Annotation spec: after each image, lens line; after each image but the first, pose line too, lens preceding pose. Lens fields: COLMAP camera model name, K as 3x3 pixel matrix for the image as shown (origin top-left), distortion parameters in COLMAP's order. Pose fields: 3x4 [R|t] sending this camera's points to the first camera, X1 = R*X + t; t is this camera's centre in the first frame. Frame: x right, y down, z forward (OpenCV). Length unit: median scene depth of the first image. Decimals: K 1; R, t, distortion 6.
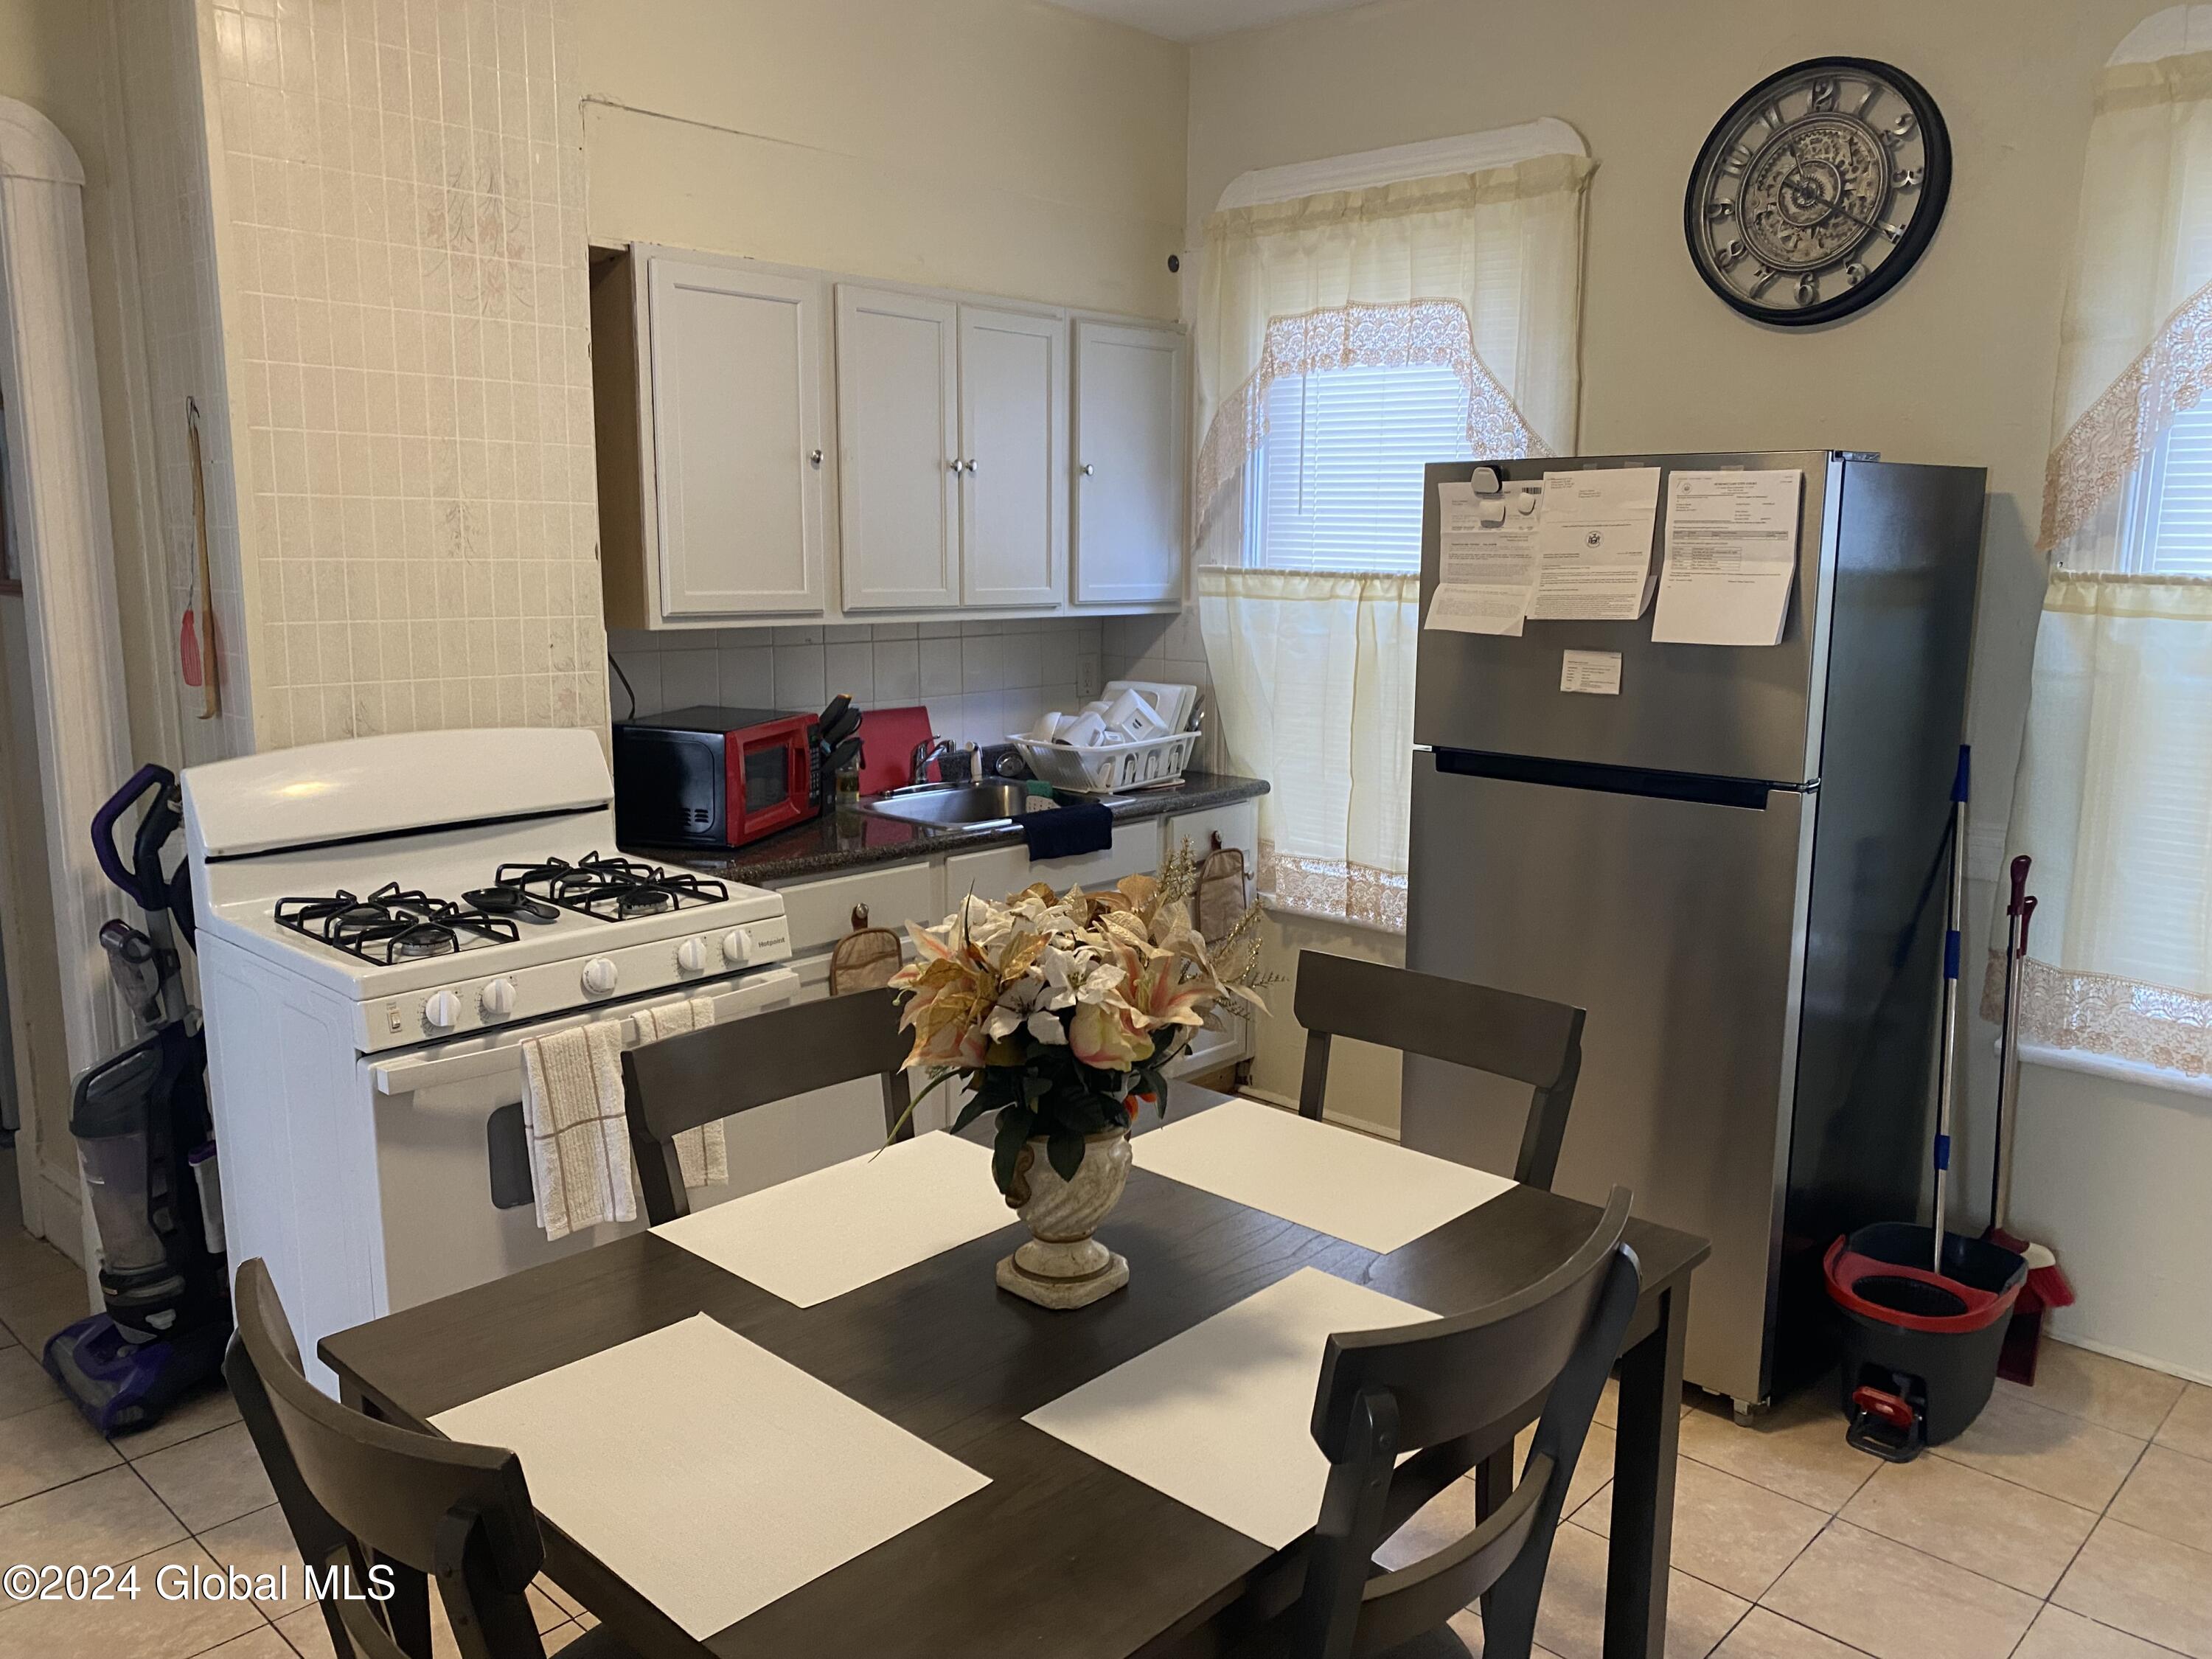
lens RADIAL K [[1692.4, 0, 1092.8], [0, 1692.4, 816.7], [0, 0, 1]] dist [0.011565, -0.009684]
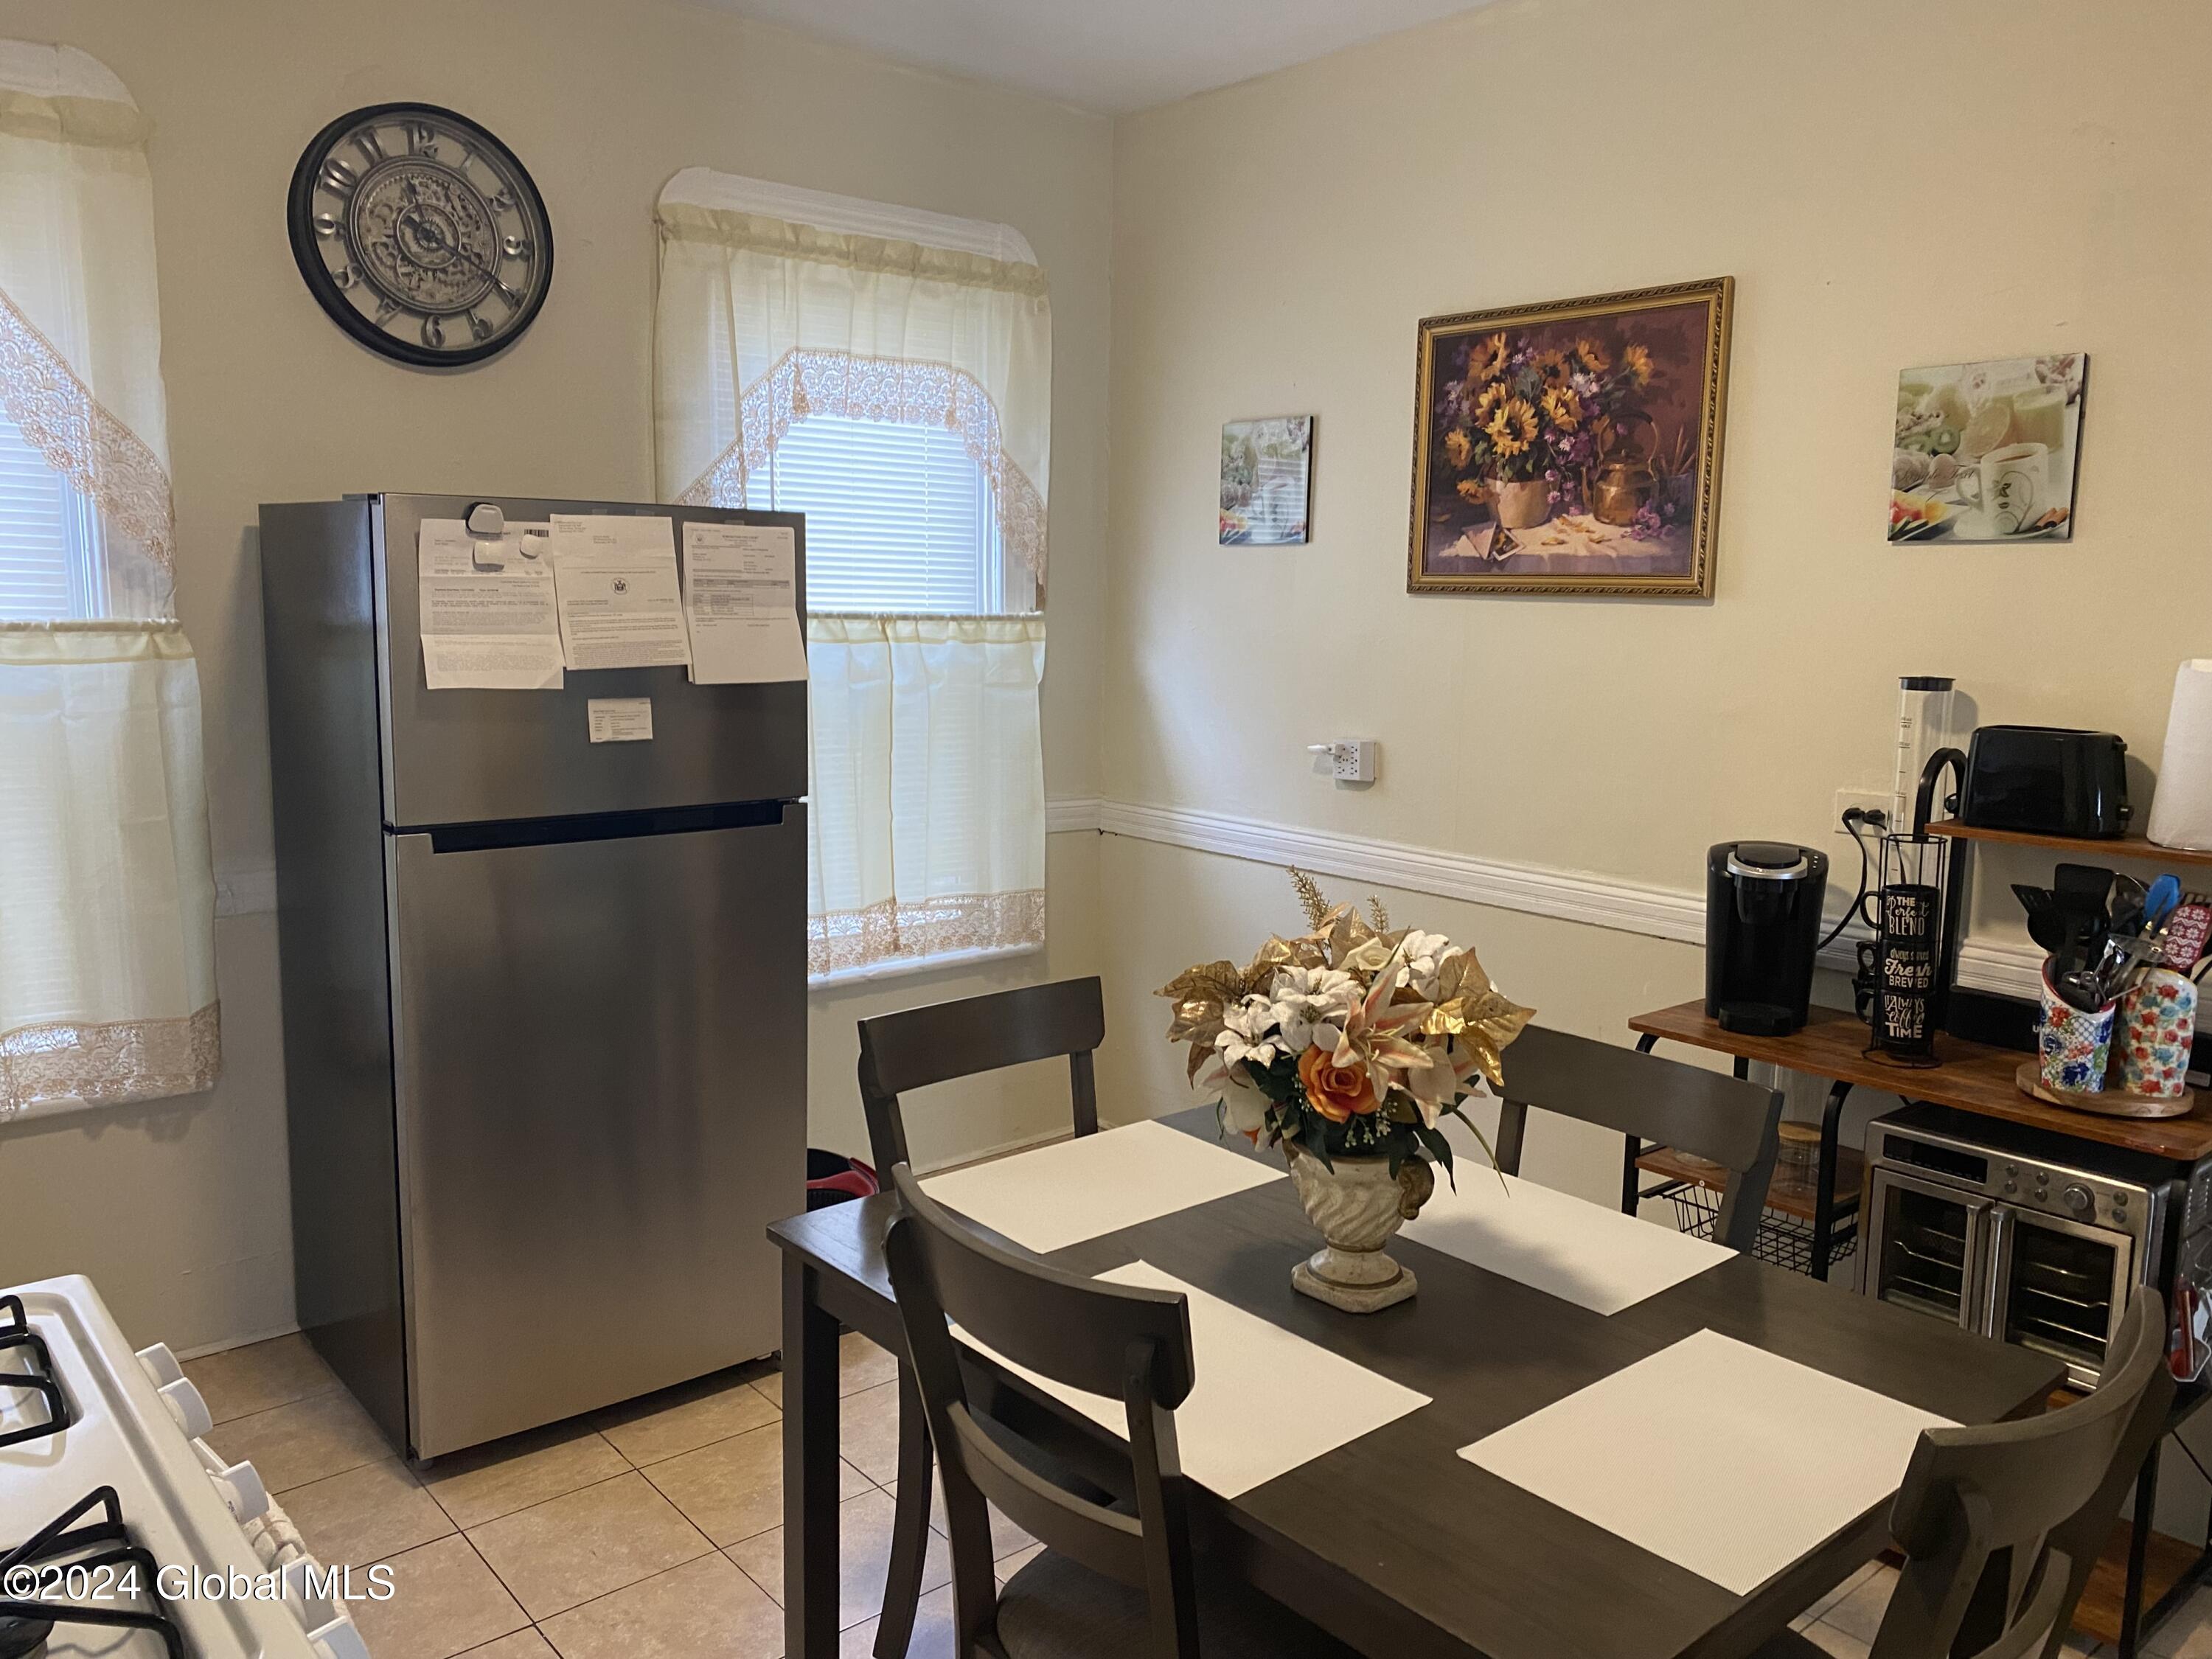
lens RADIAL K [[1692.4, 0, 1093.4], [0, 1692.4, 841.1], [0, 0, 1]] dist [0.011565, -0.009684]
pose [[0.119961, -0.149761, 0.981418, -0.644409], [0.146803, 0.980365, 0.131656, -0.104426], [-0.981865, 0.128282, 0.139591, 0.593647]]
